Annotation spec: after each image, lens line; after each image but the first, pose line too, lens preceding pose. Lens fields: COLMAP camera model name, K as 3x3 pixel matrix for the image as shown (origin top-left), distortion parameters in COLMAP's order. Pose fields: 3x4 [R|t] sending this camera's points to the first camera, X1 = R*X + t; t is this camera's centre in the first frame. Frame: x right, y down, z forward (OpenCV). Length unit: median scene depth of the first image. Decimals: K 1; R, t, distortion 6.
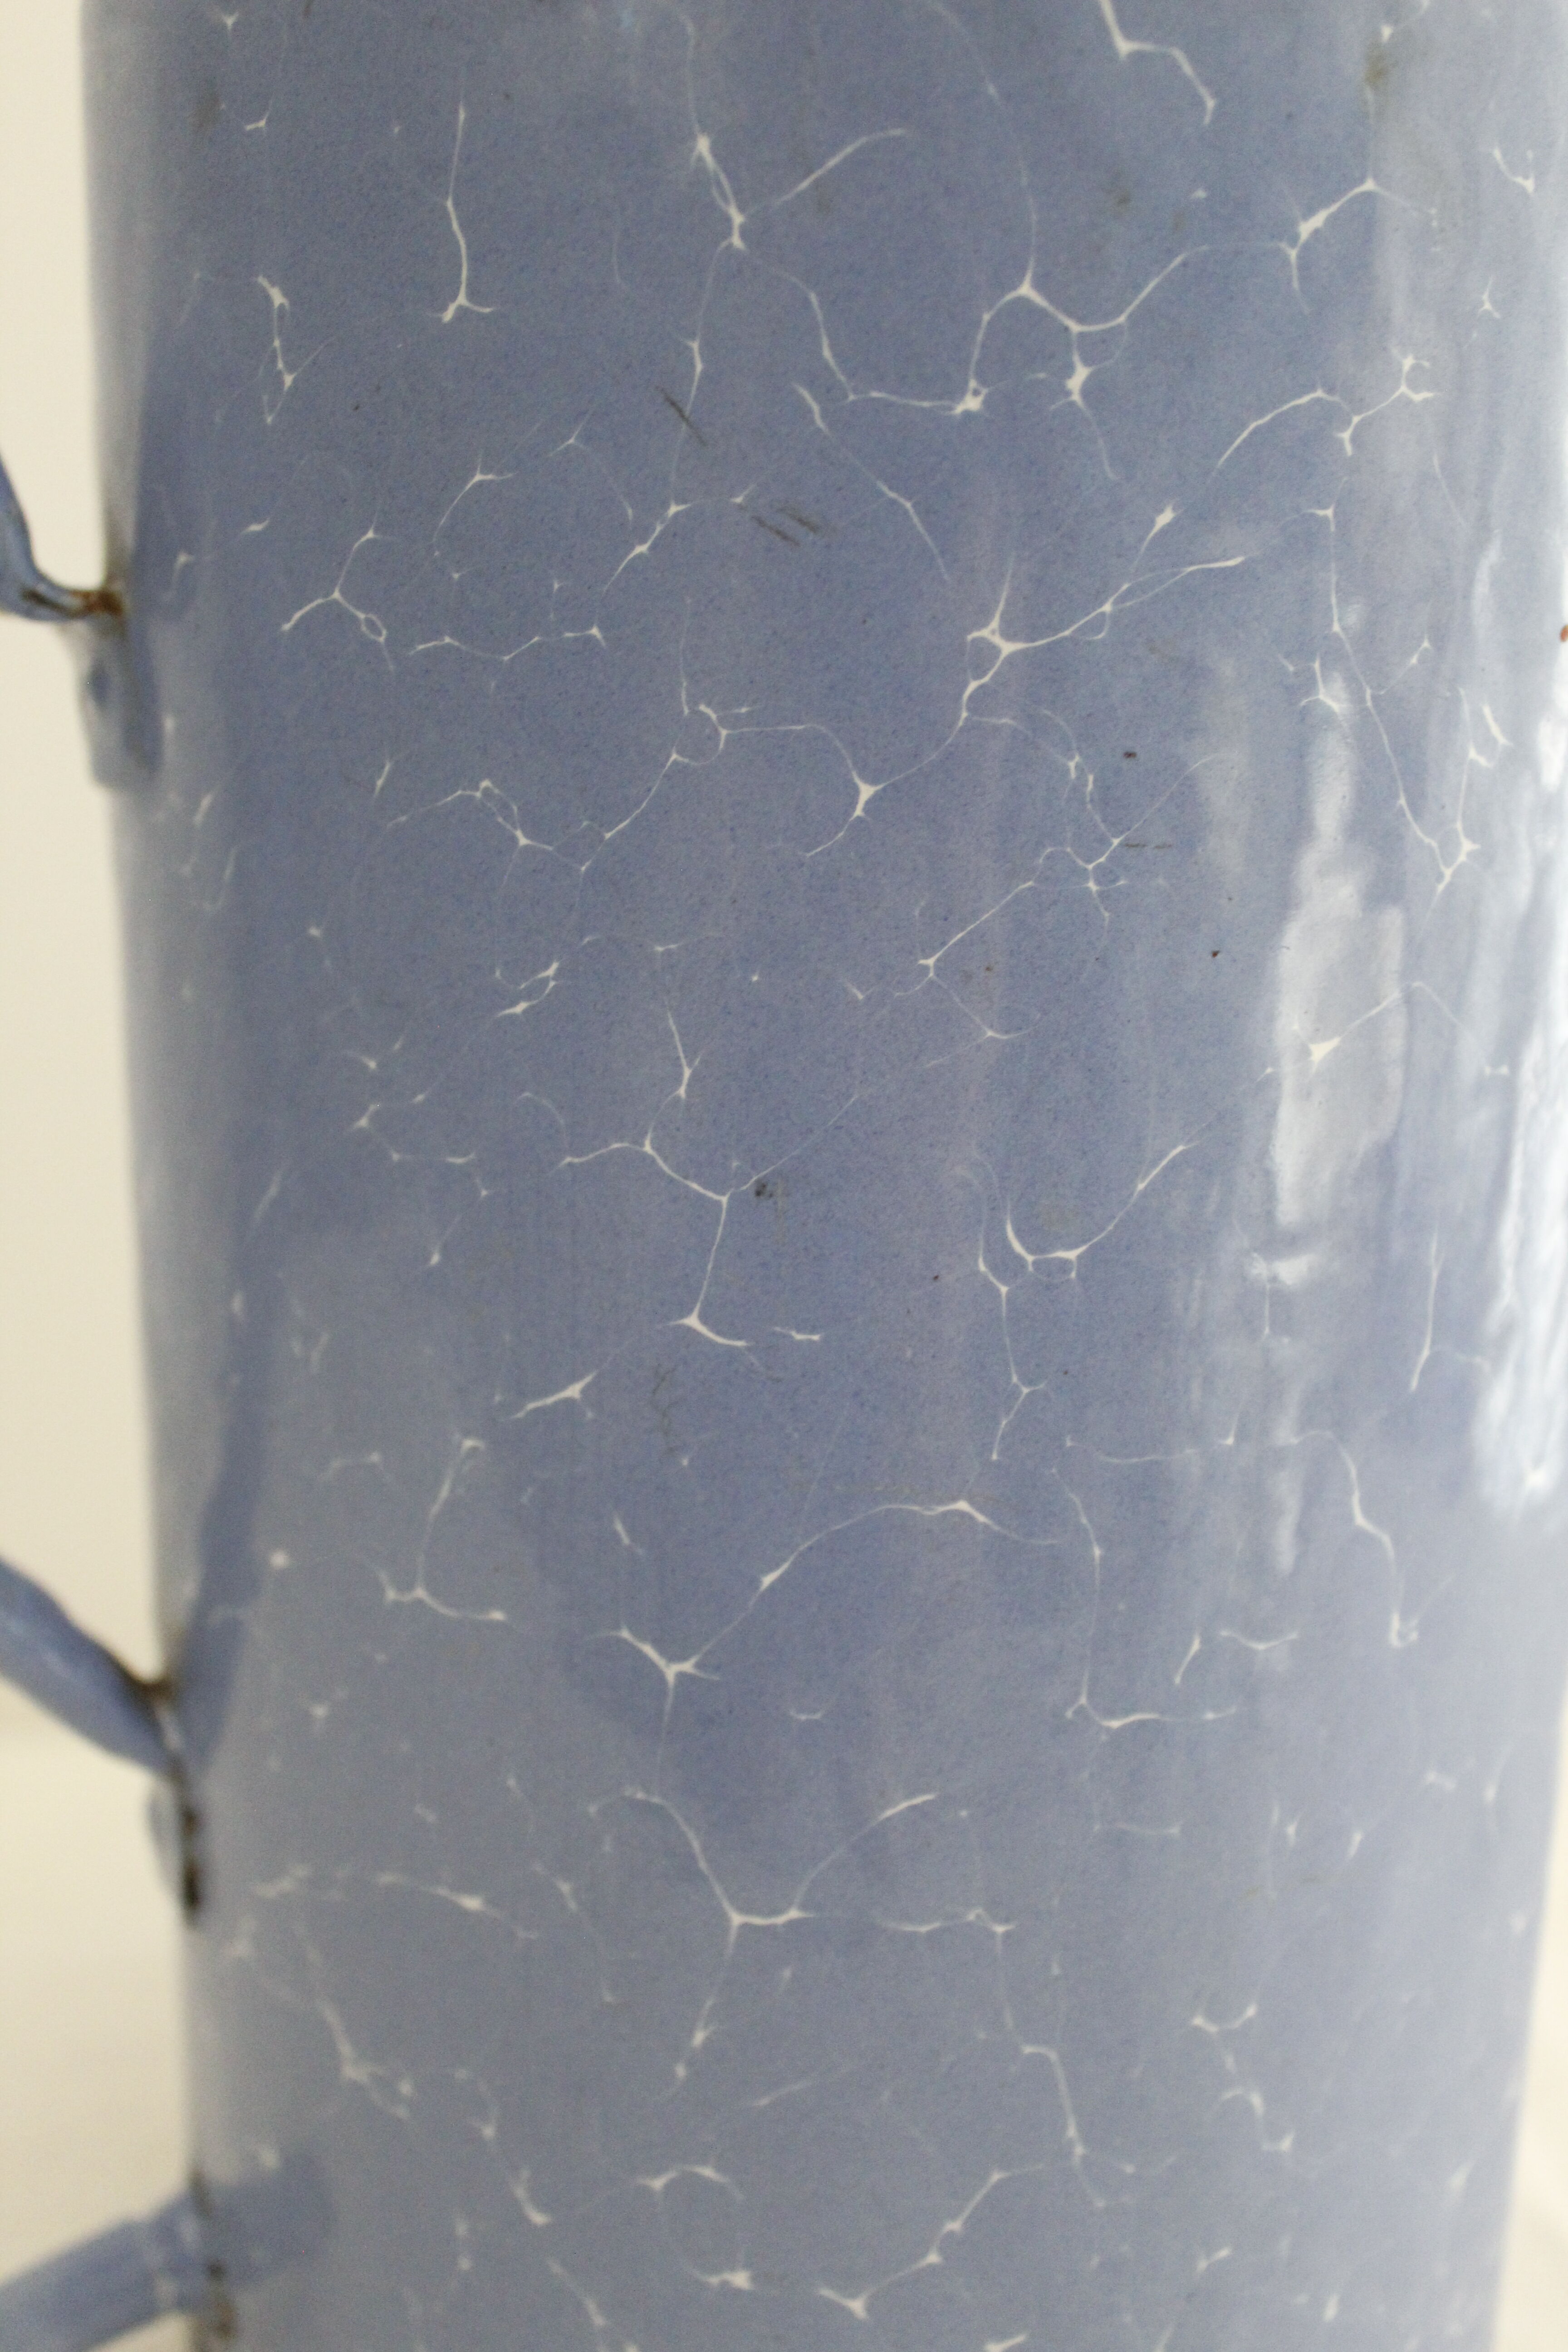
lens RADIAL K [[2699.5, 0, 784.0], [0, 2699.5, 1176.0], [0, 0, 1]] dist [-0.104524, 0.112781]
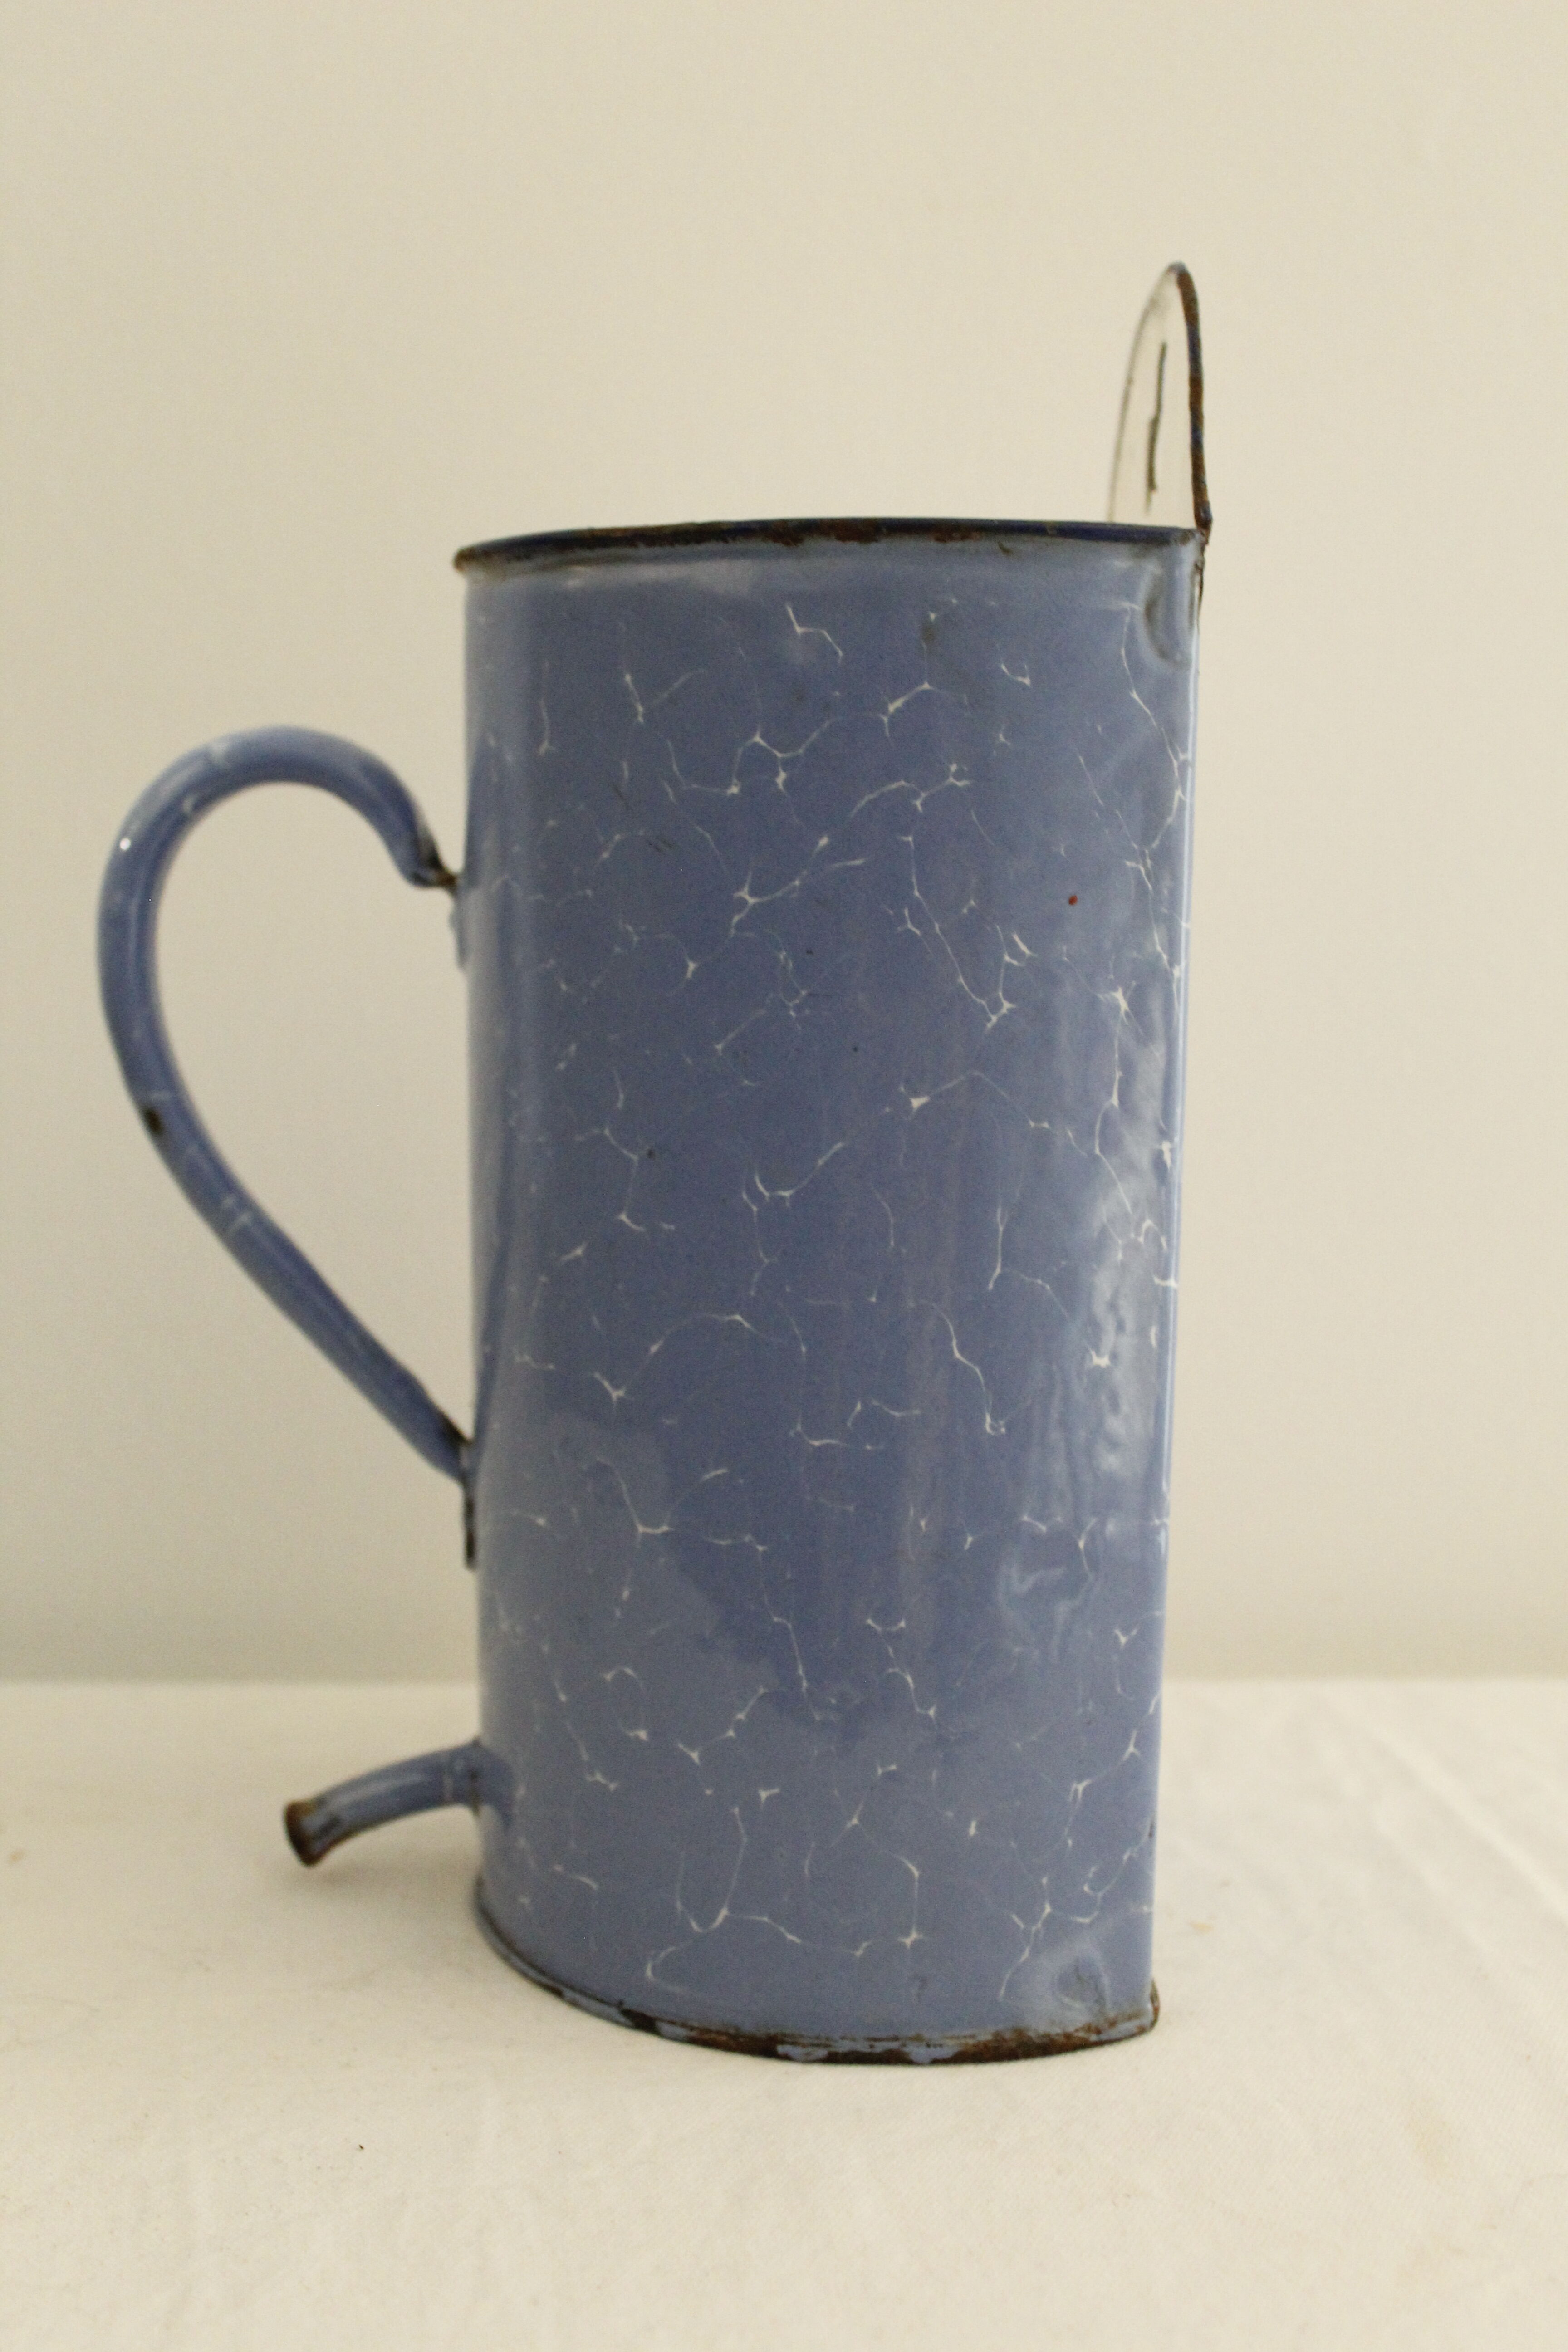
lens RADIAL K [[2699.5, 0, 784.0], [0, 2699.5, 1176.0], [0, 0, 1]] dist [-0.104524, 0.112781]
pose [[0.917358, 0.052498, -0.394587, 0.907690], [-0.101681, 0.989284, -0.104774, 0.229503], [0.384858, 0.136237, 0.912866, -0.872289]]
